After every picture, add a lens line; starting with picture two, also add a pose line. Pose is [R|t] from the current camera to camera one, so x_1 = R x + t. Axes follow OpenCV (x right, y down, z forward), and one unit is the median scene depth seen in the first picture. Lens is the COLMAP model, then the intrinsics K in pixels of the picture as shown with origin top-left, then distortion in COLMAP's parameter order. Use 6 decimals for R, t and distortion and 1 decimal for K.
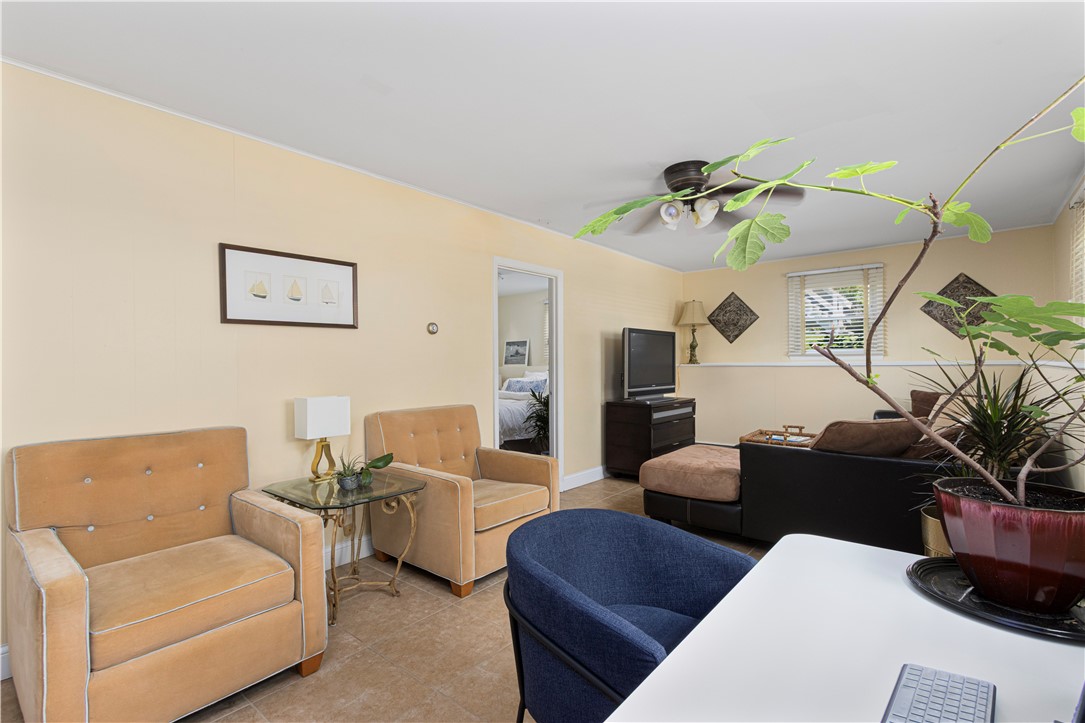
lens RADIAL K [[505.9, 0, 538.2], [0, 505.9, 361.8], [0, 0, 1]] dist [-0.005260, 0.001598]
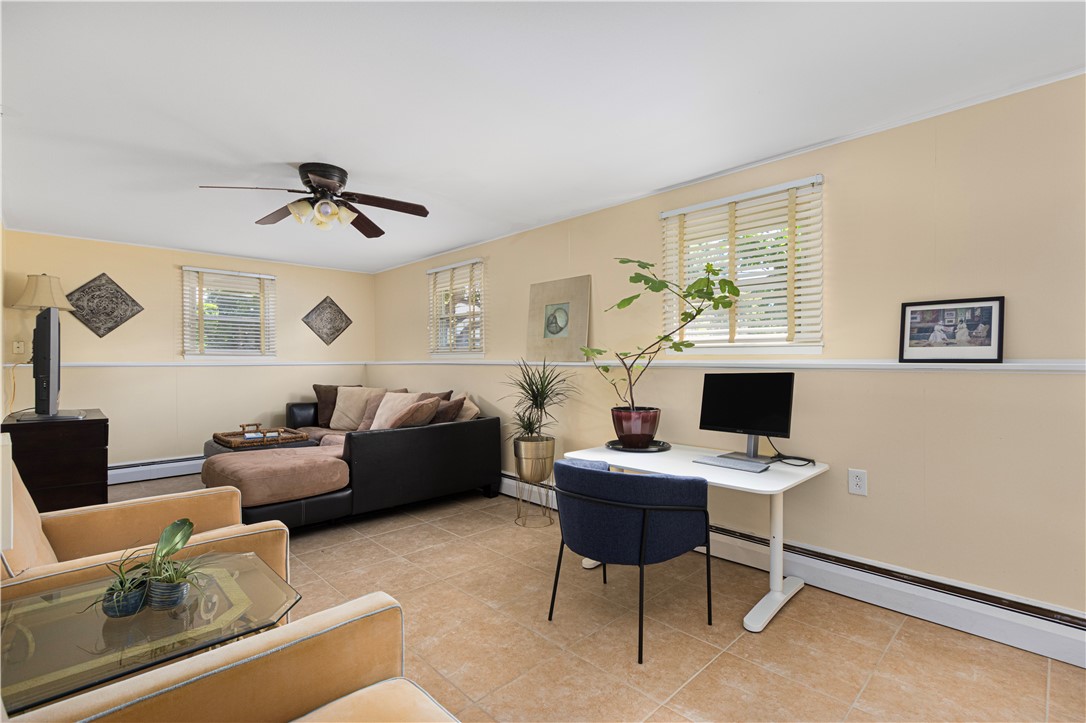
lens RADIAL K [[506.3, 0, 547.1], [0, 506.3, 368.2], [0, 0, 1]] dist [-0.005260, 0.001598]
pose [[0.086771, -0.007658, 0.996199, -0.412127], [-0.006924, 0.999942, 0.008290, 0.000661], [-0.996204, -0.007617, 0.086713, 0.276955]]
